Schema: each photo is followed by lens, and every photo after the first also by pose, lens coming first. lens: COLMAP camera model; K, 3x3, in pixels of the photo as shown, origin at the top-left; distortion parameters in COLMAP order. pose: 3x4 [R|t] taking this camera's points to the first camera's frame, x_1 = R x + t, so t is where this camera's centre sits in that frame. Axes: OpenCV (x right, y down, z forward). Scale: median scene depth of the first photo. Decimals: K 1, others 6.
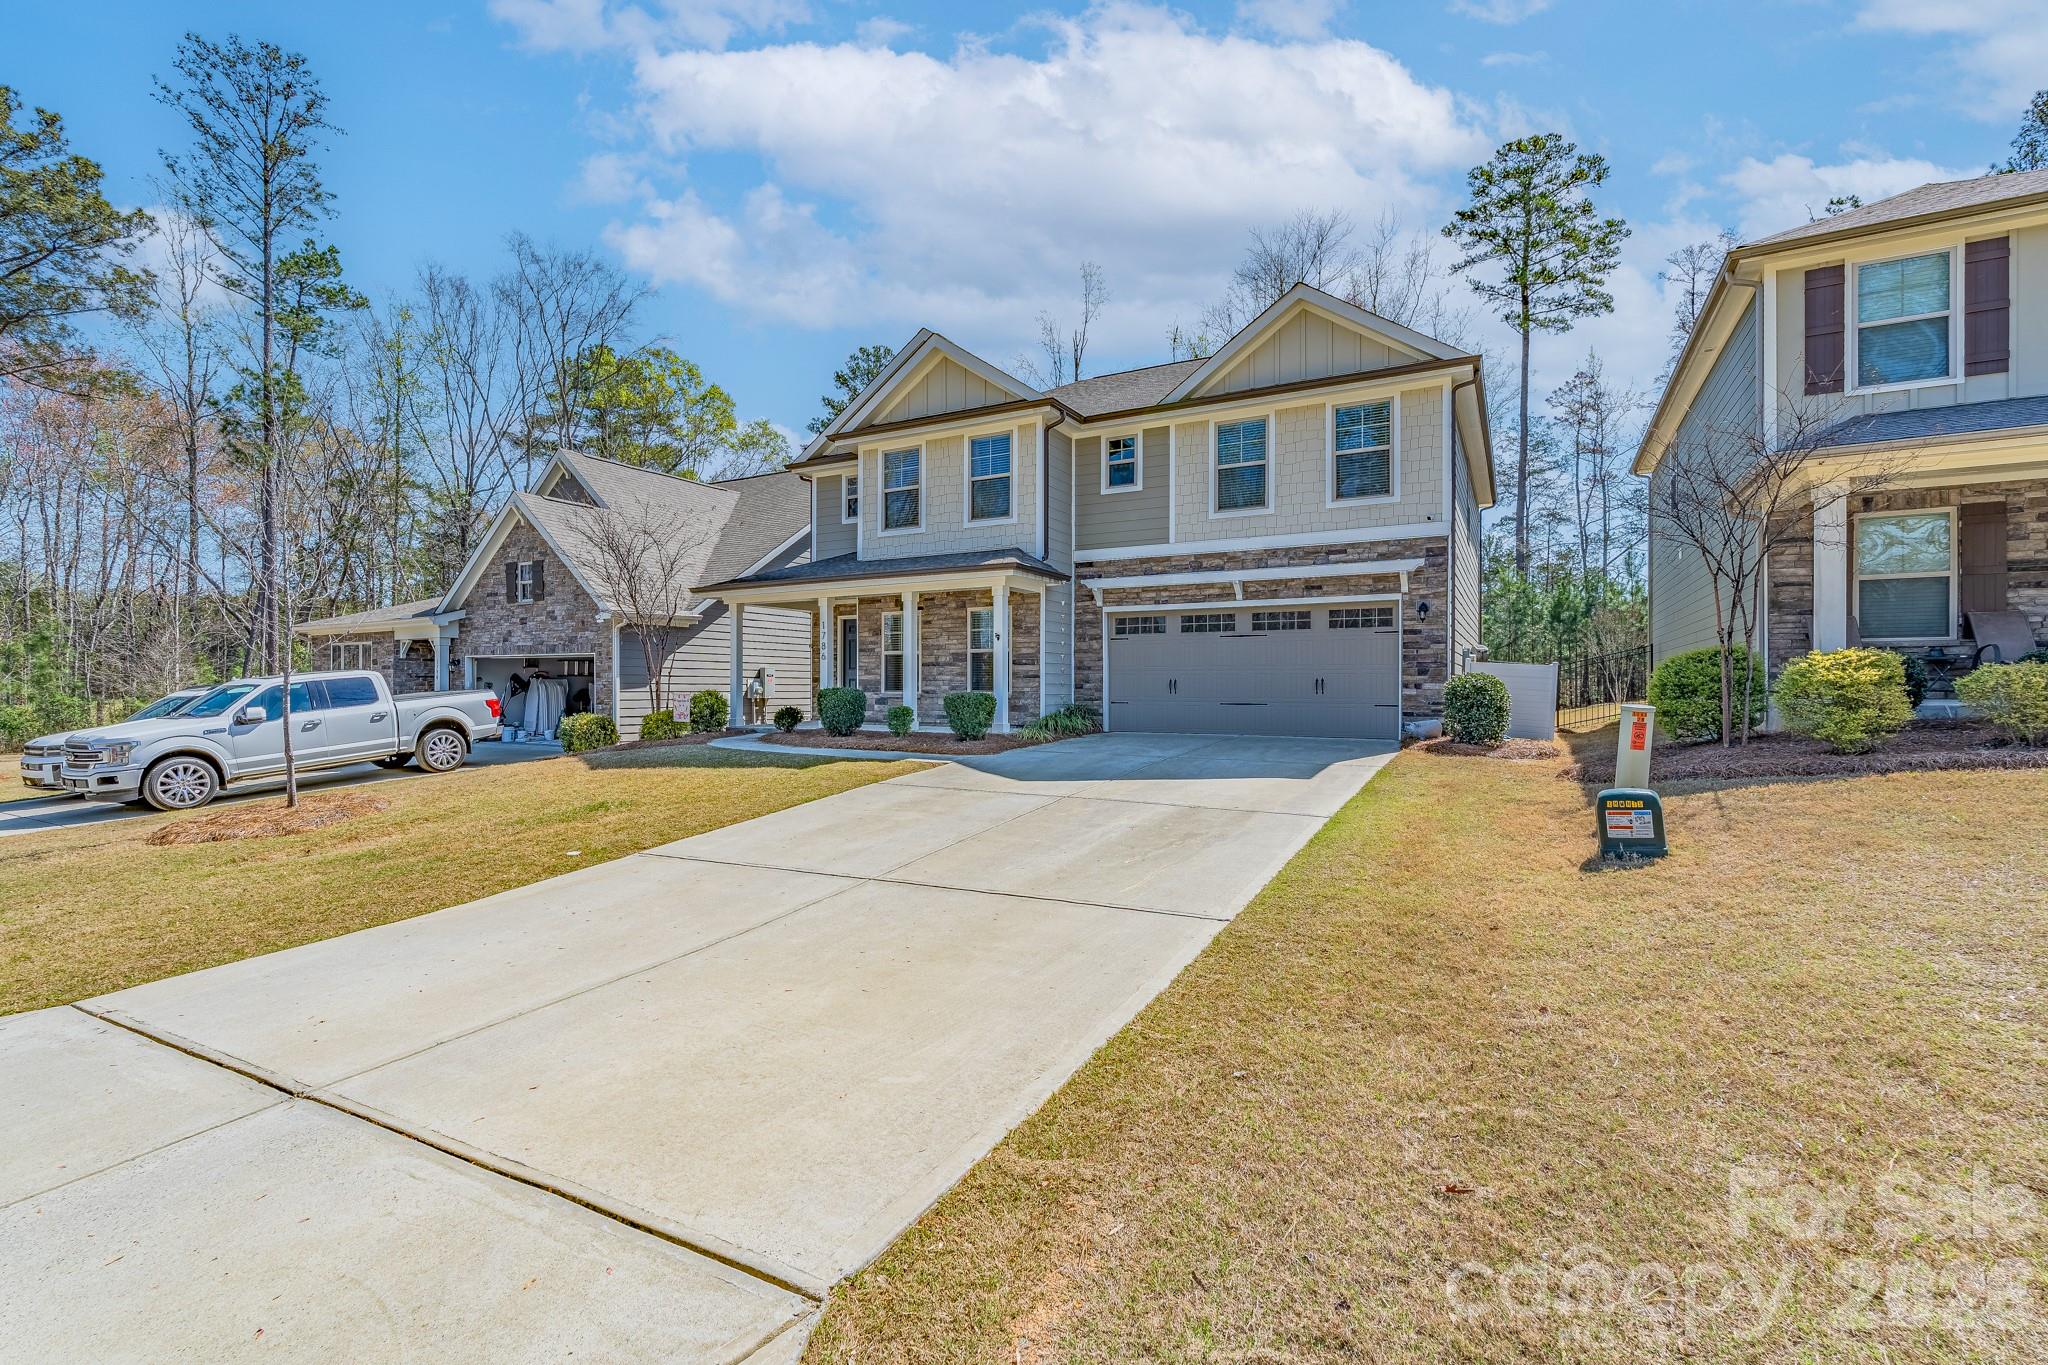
lens RADIAL K [[913.3, 0, 1091.2], [0, 913.3, 687.9], [0, 0, 1]] dist [0.001734, -0.001059]
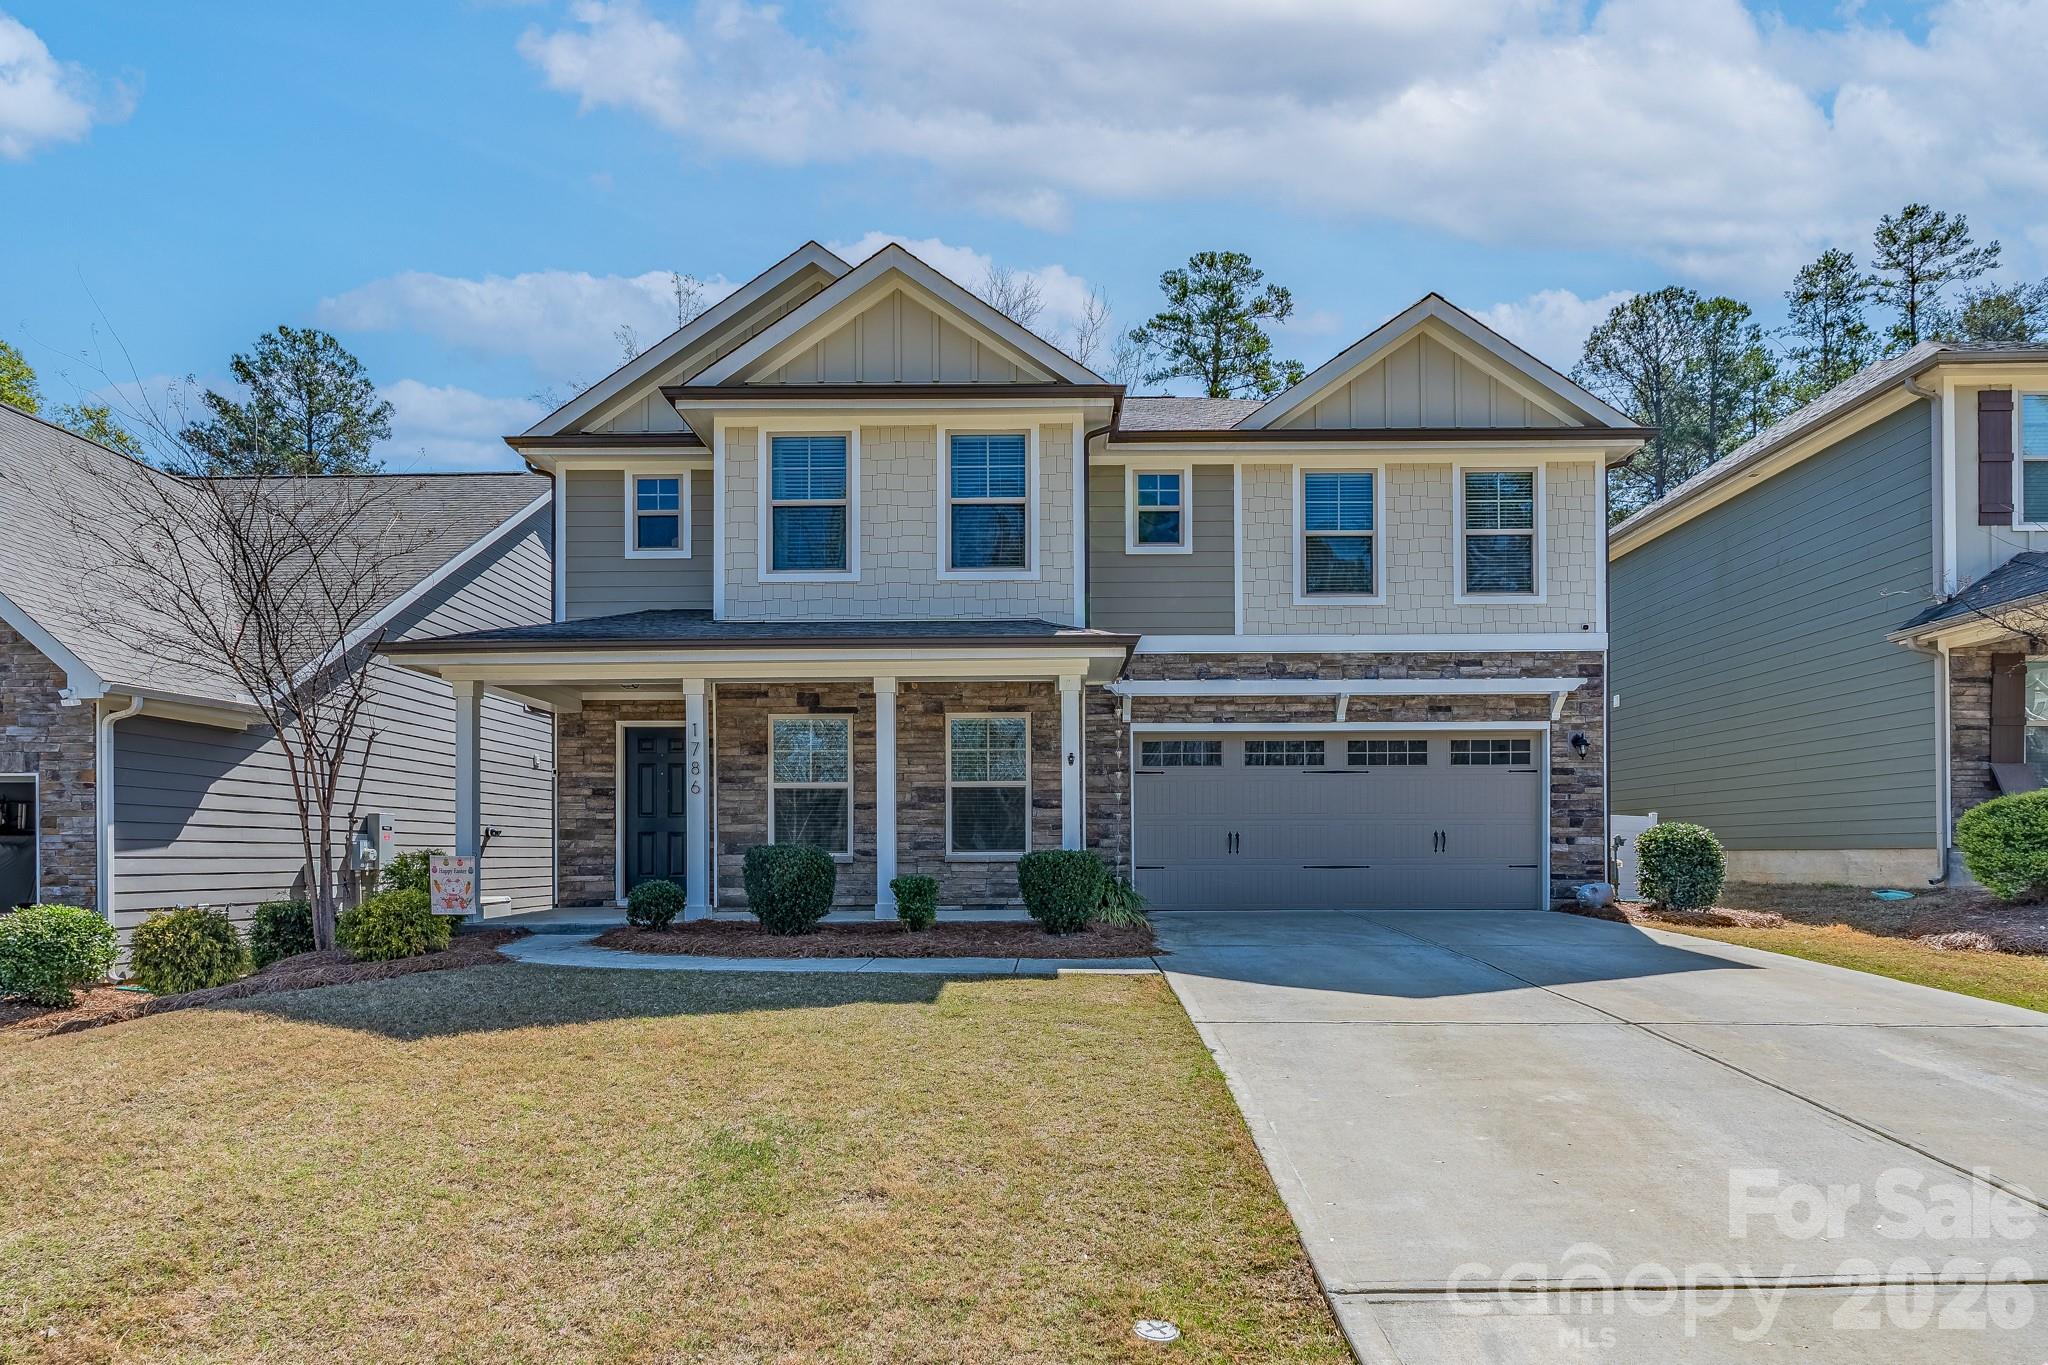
lens RADIAL K [[1053.0, 0, 1079.0], [0, 1053.0, 857.0], [0, 0, 1]] dist [-0.000352, -0.000273]
pose [[0.888558, -0.006341, 0.458721, -0.384147], [0.005725, 0.999980, 0.002734, 0.006402], [-0.458729, 0.000196, 0.888576, 0.346463]]
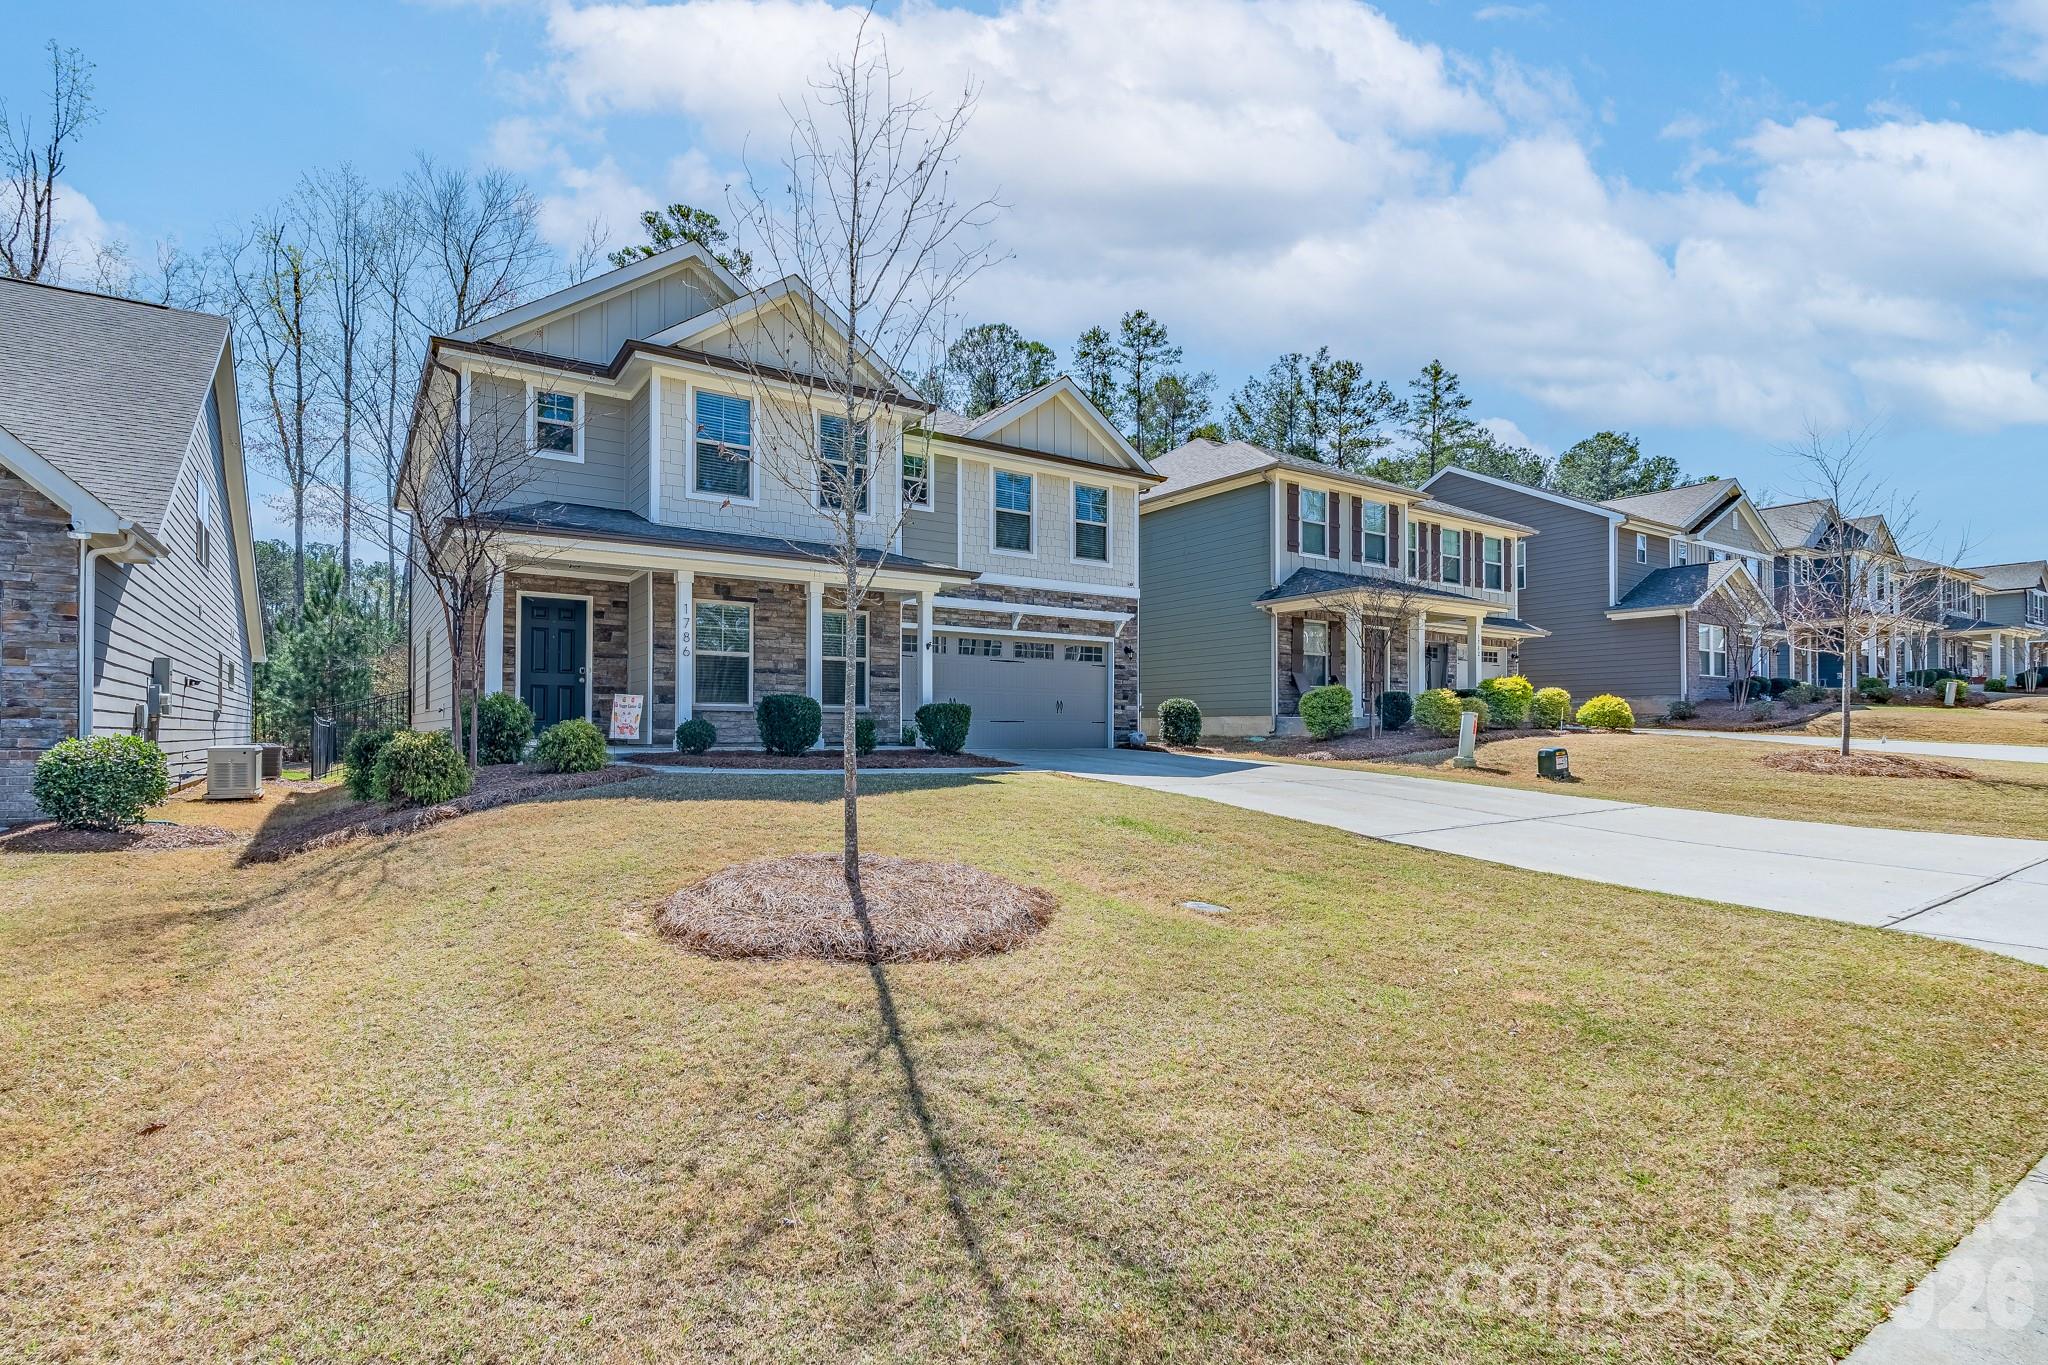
lens RADIAL K [[929.1, 0, 979.8], [0, 929.1, 725.7], [0, 0, 1]] dist [0.003078, 0.003509]
pose [[0.513484, 0.004509, 0.858087, -0.823303], [-0.002850, 0.999990, -0.003549, 0.026912], [-0.858094, -0.000623, 0.513492, 0.423815]]
